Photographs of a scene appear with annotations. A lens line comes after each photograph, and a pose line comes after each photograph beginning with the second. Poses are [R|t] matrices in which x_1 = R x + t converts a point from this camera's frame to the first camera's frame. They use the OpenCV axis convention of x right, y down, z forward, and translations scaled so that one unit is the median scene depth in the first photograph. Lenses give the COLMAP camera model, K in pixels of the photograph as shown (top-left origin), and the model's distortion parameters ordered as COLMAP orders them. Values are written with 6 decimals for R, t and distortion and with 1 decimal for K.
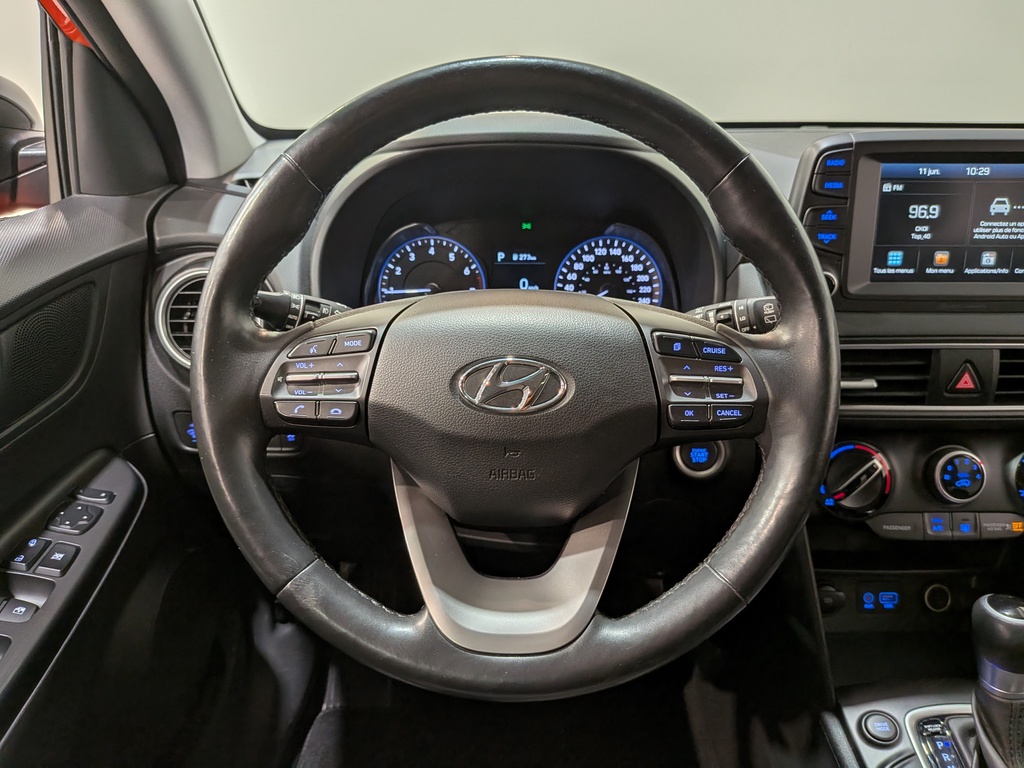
lens RADIAL K [[740.6, 0, 509.8], [0, 740.6, 391.8], [0, 0, 1]] dist [0.057096, -0.101571]
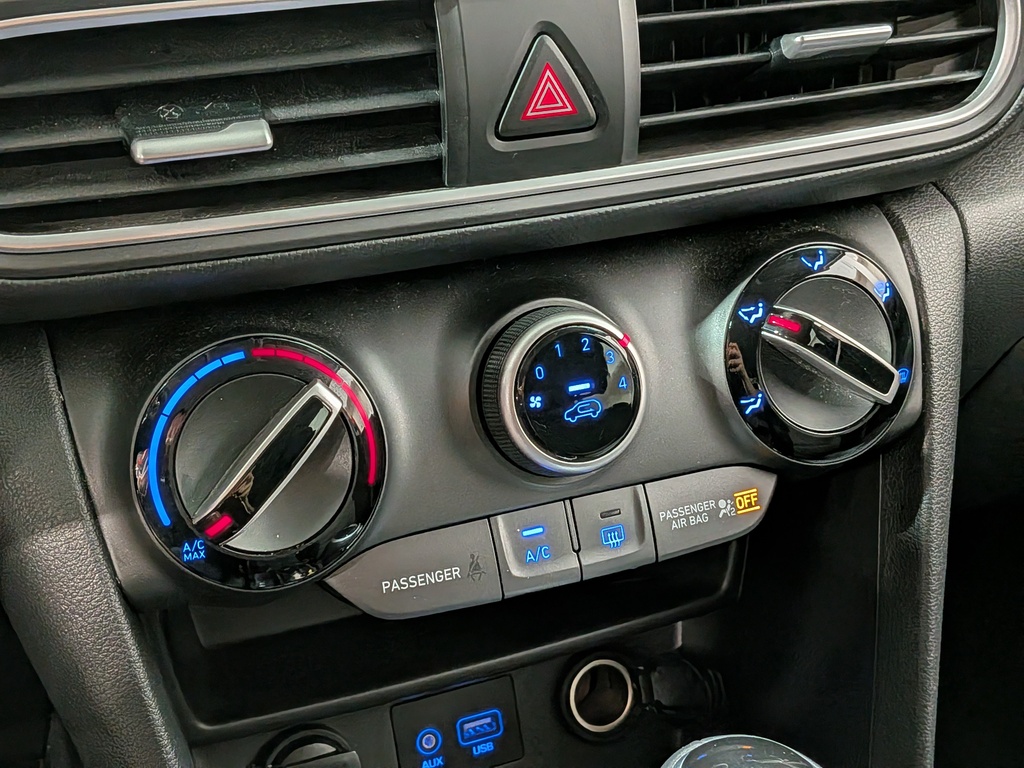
lens RADIAL K [[1513.7, 0, 509.1], [0, 1513.7, 380.1], [0, 0, 1]] dist [0.055937, 0.000000]
pose [[0.907790, -0.171516, 0.382753, 0.329846], [0.129255, 0.982552, 0.133733, 0.016493], [-0.399013, -0.071929, 0.914120, 0.411399]]
